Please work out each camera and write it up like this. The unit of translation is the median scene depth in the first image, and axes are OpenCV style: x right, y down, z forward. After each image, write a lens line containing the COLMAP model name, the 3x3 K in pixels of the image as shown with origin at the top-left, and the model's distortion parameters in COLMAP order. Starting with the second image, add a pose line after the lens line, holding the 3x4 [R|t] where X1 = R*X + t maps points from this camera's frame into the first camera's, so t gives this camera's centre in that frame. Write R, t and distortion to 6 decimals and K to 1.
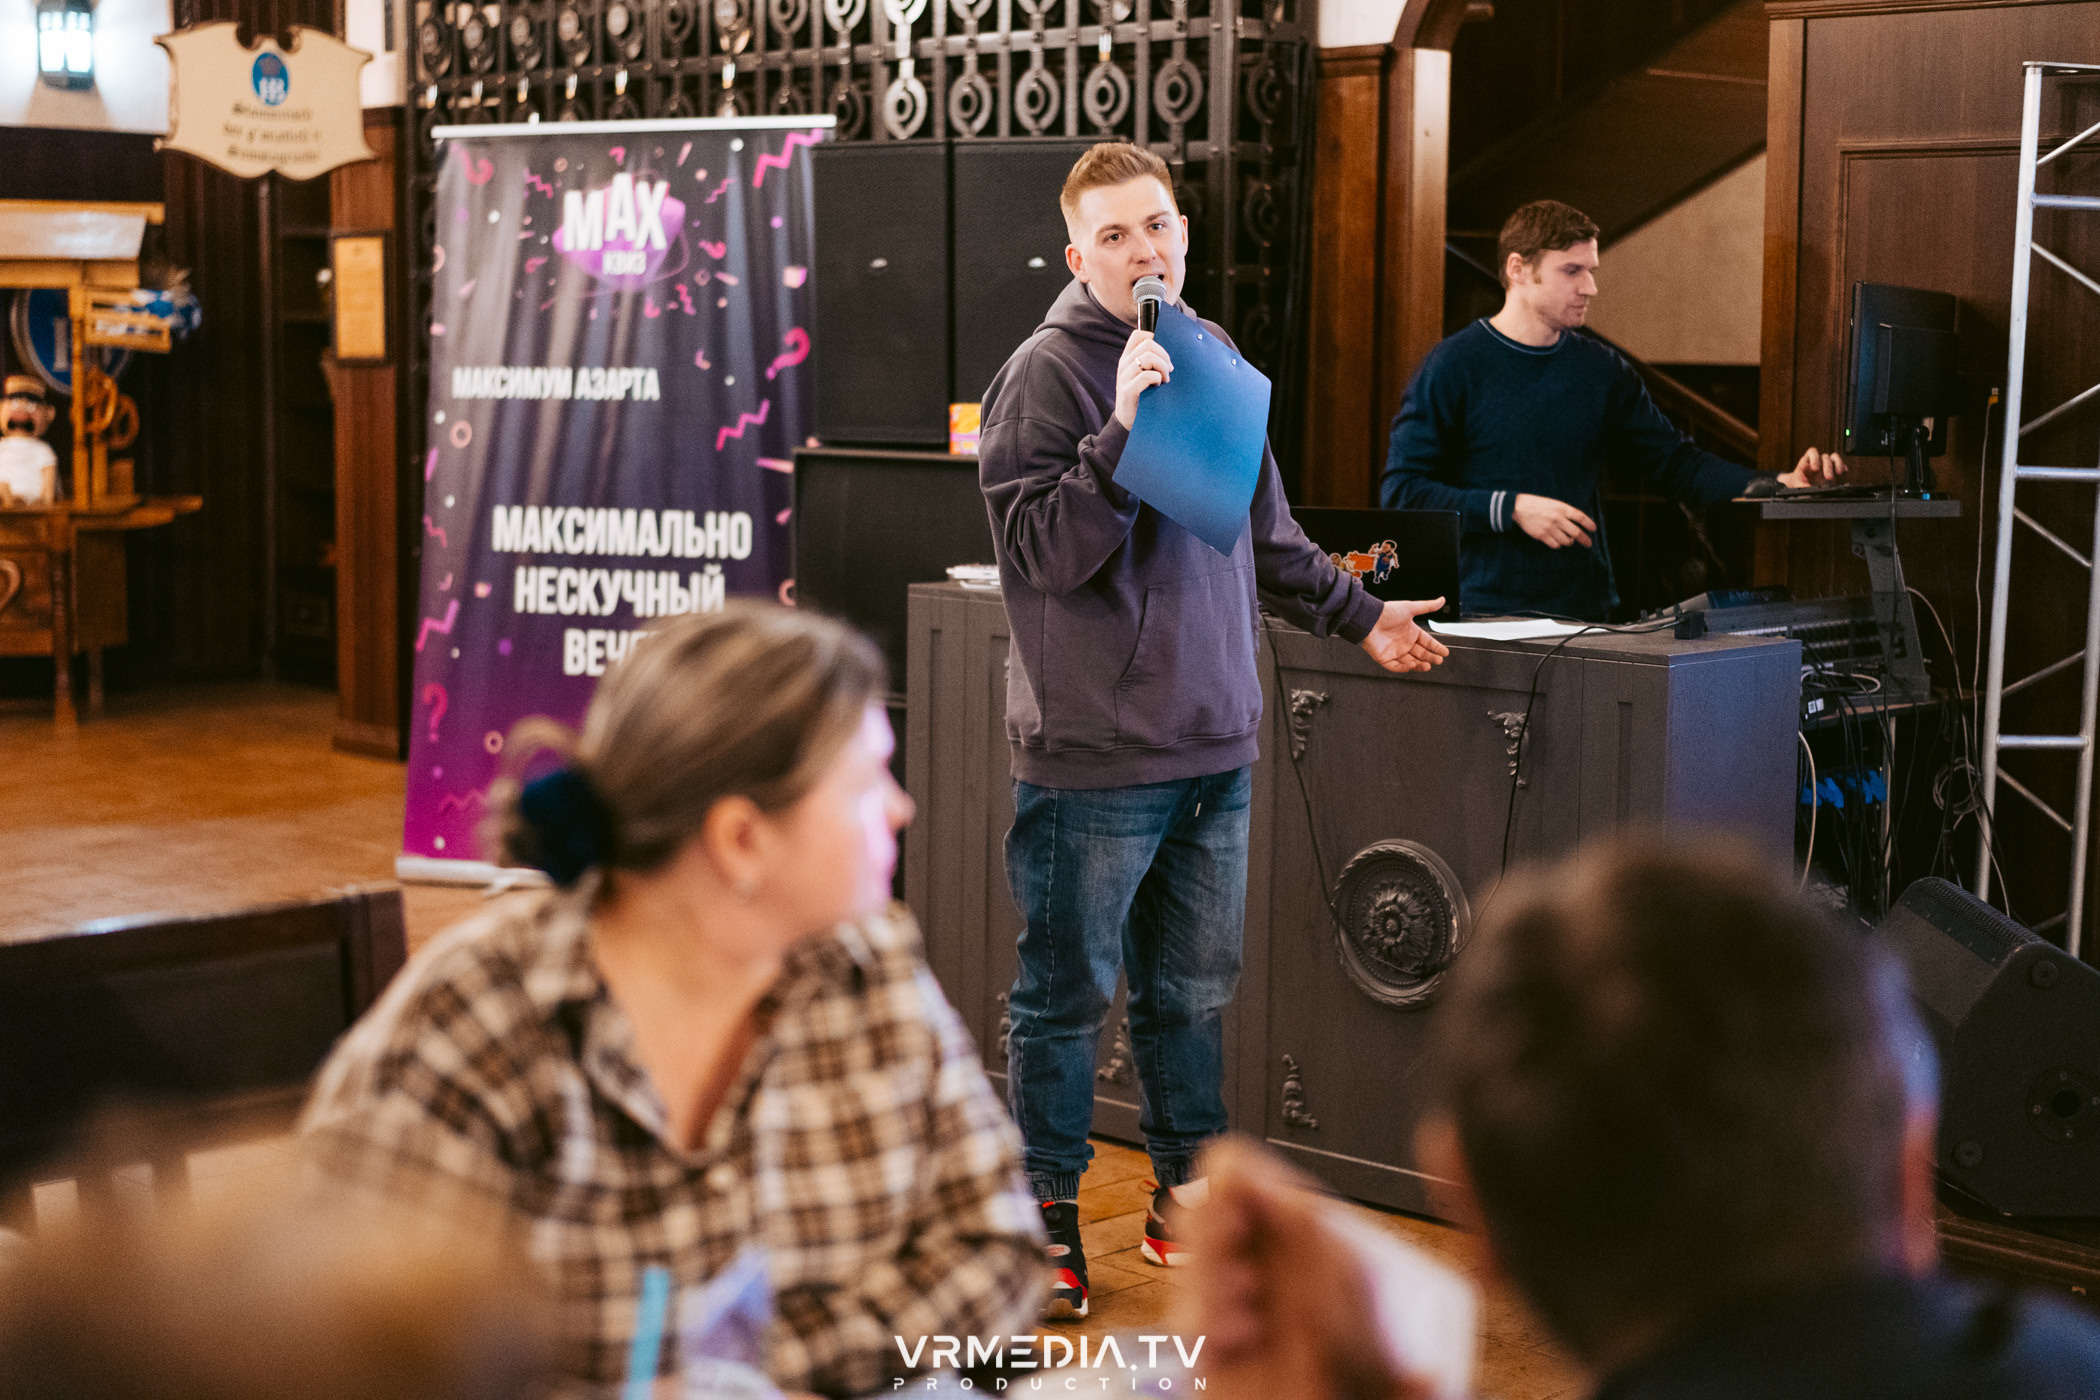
lens RADIAL K [[3249.9, 0, 1050.0], [0, 3249.9, 700.0], [0, 0, 1]] dist [0.008056, 0.082006]
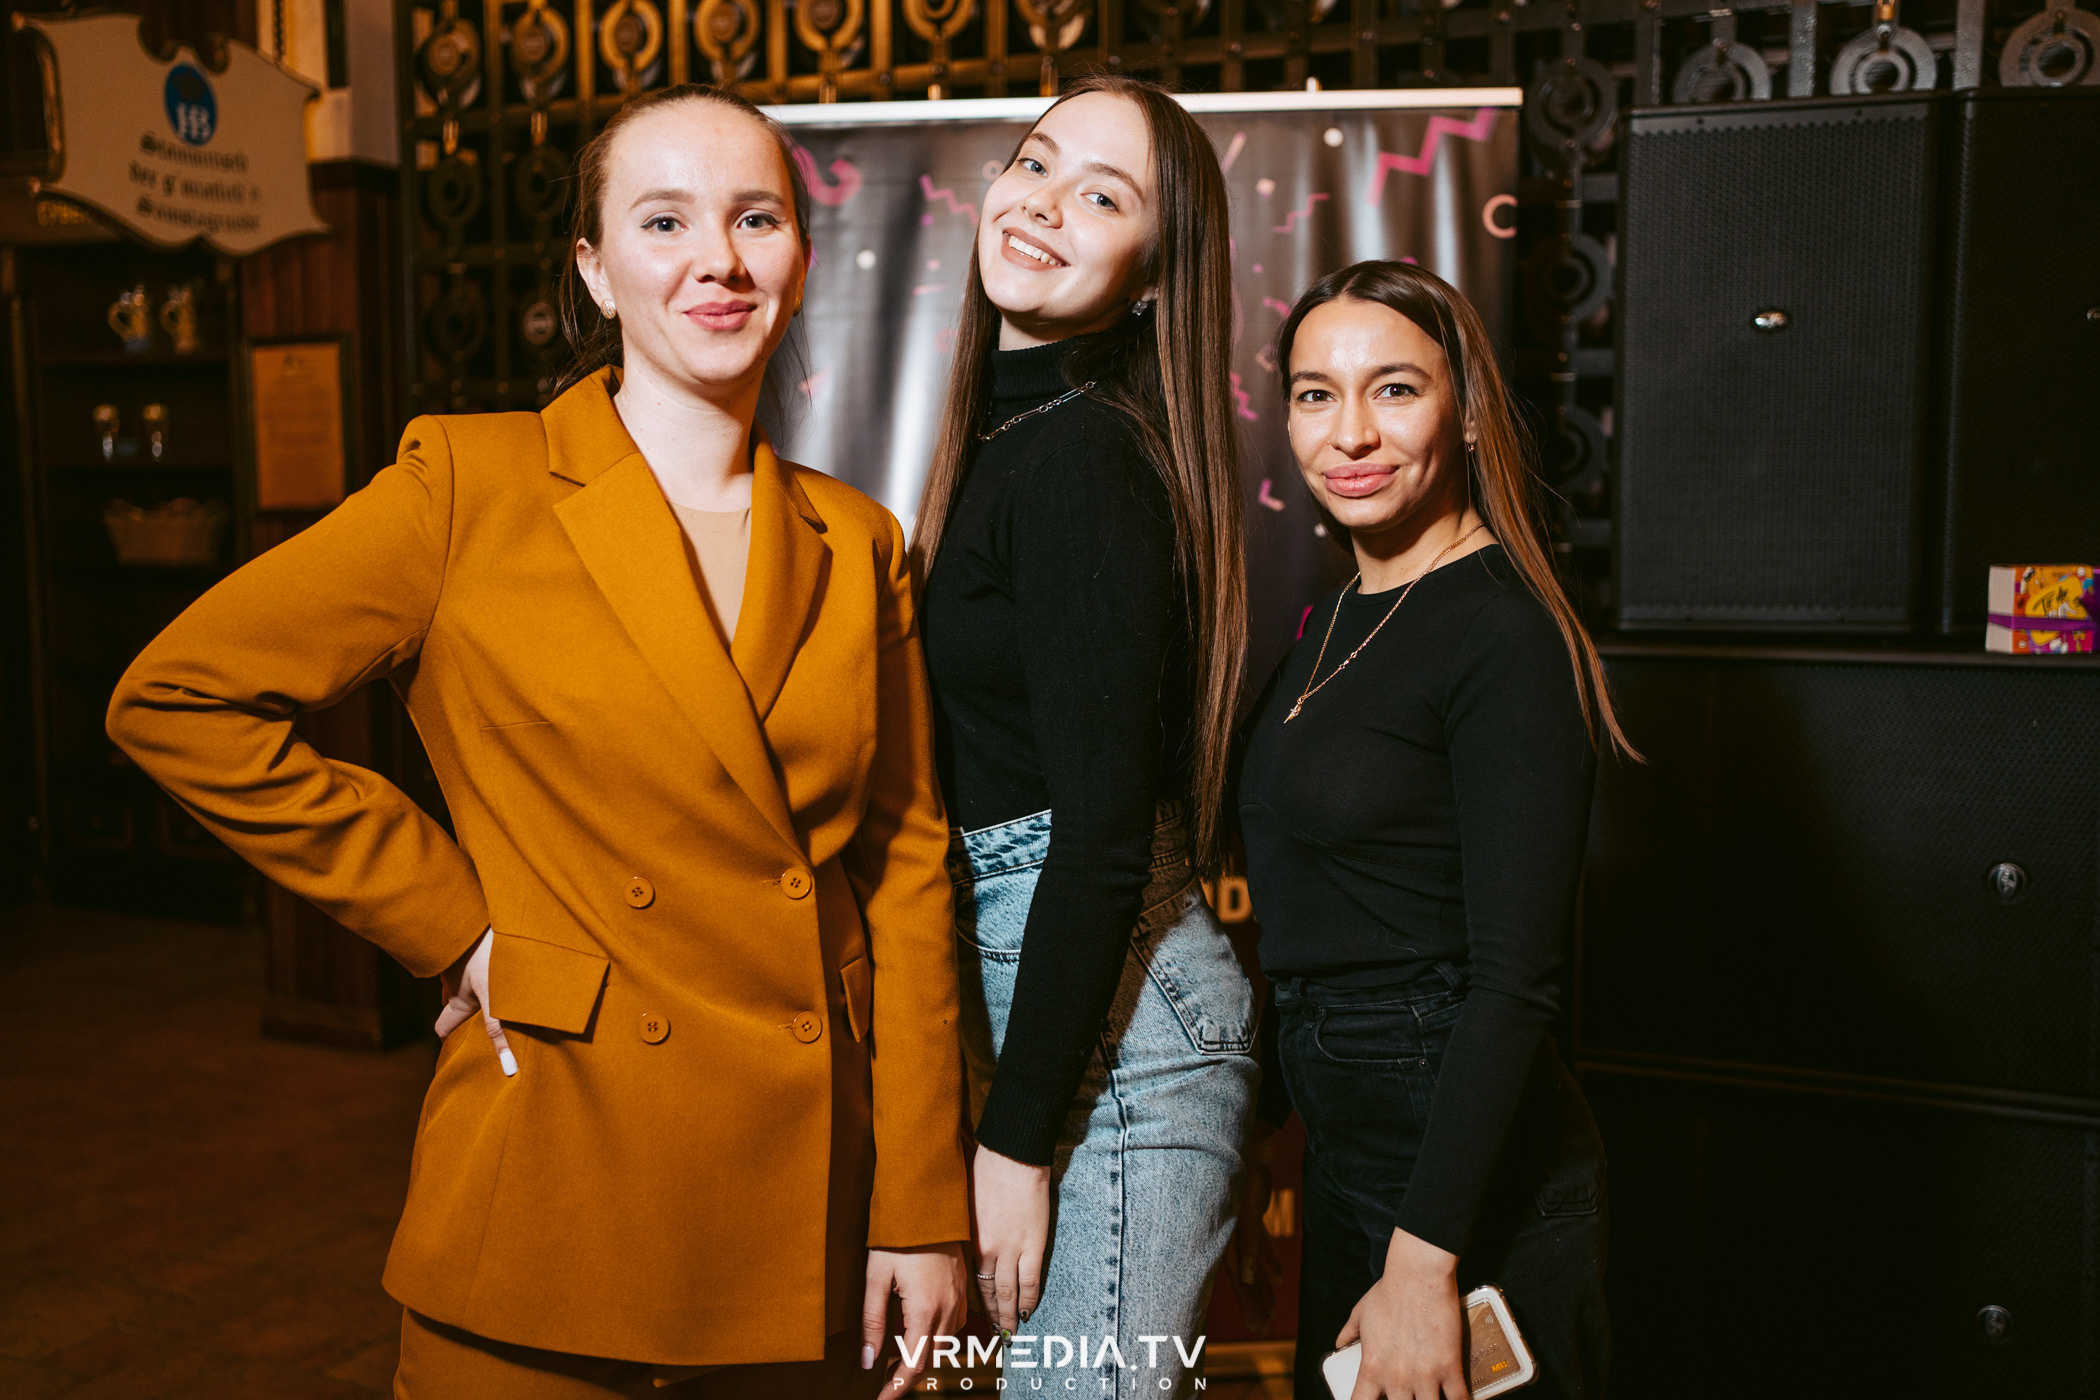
lens RADIAL K [[2147.3, 0, 1050.0], [0, 2147.3, 700.0], [0, 0, 1]] dist [-0.025336, 0.176217]
pose [[0.945783, -0.042552, 0.322000, -0.219520], [0.047487, 0.998844, -0.007481, -0.052820], [-0.321310, 0.022366, 0.946710, 0.511185]]
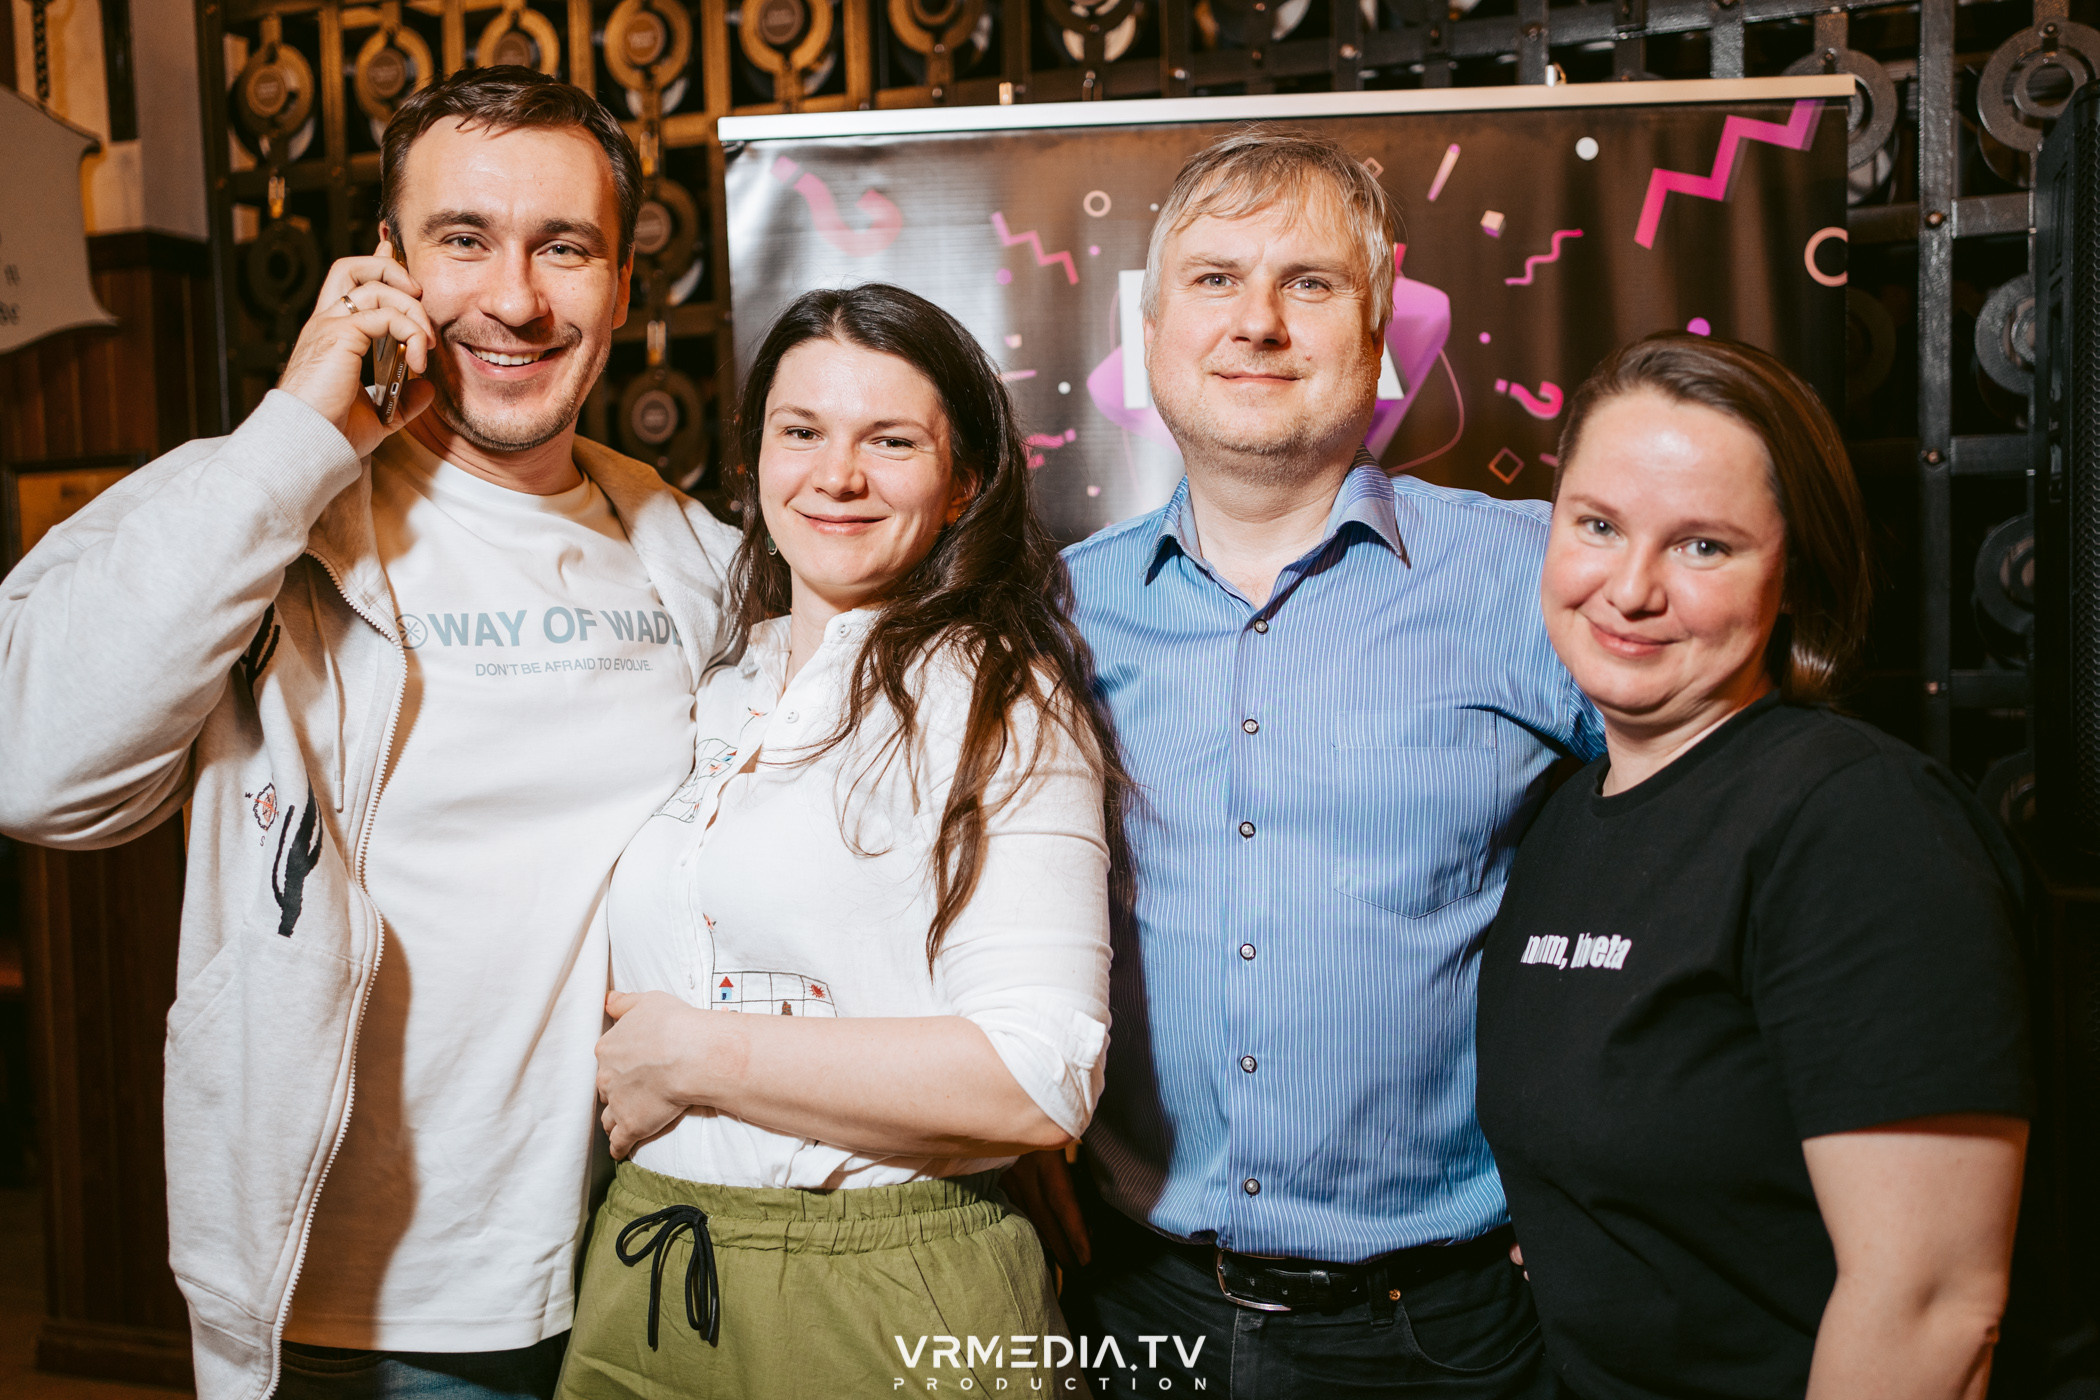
lens RADIAL K [[2147.3, 0, 1050.0], [0, 2147.3, 700.0], [0, 0, 1]] dist [-0.025336, 0.176217]
pose [[0.917381, -0.057510, 0.393833, -0.214970], [0.082390, 0.995513, -0.046547, -0.073879], [-0.389388, 0.075149, 0.918003, 0.618154]]
